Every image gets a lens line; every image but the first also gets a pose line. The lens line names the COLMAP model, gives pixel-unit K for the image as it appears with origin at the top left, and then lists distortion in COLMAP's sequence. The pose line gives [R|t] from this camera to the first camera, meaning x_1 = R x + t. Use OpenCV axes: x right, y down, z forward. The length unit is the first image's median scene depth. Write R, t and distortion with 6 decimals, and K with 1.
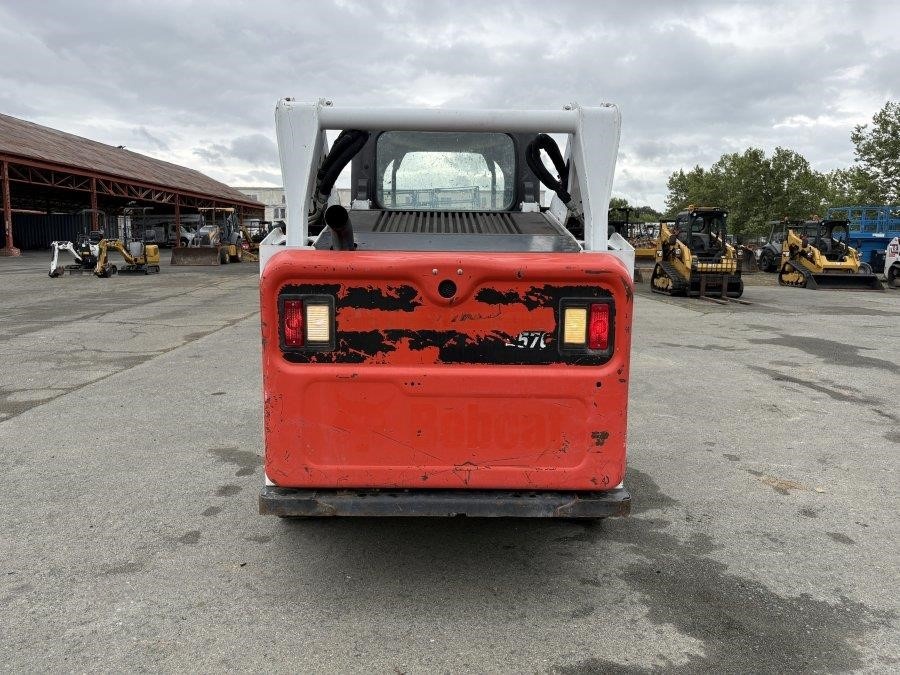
lens RADIAL K [[677.9, 0, 446.1], [0, 677.9, 331.2], [0, 0, 1]] dist [0.058516, -0.055645]
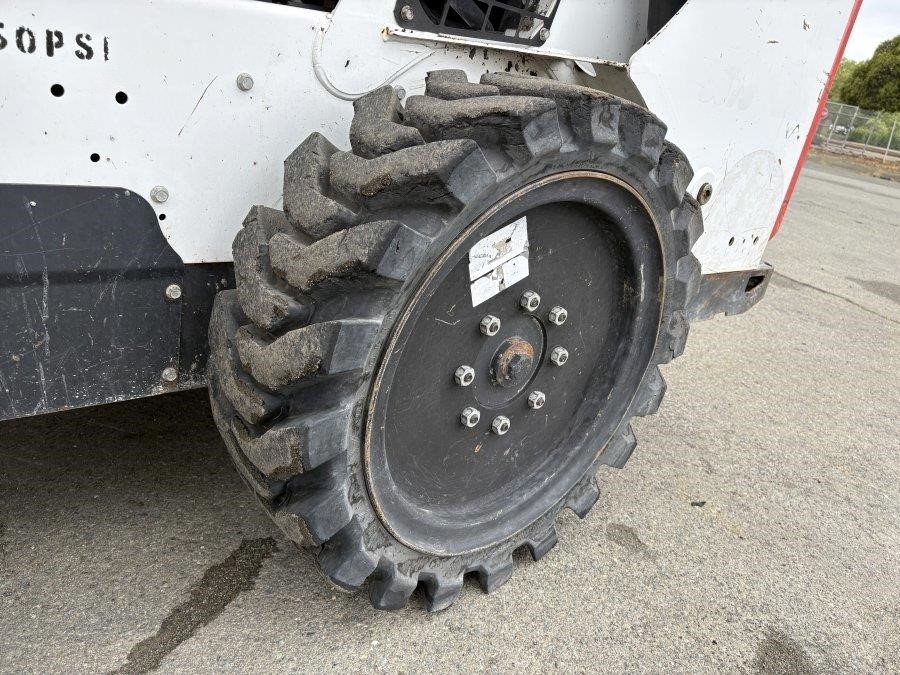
lens RADIAL K [[677.9, 0, 448.9], [0, 677.9, 338.3], [0, 0, 1]] dist [0.058516, -0.055645]
pose [[-0.628214, -0.399816, 0.667454, -0.082467], [-0.079313, 0.886304, 0.456261, 0.001766], [-0.773987, 0.233692, -0.588500, 0.247912]]
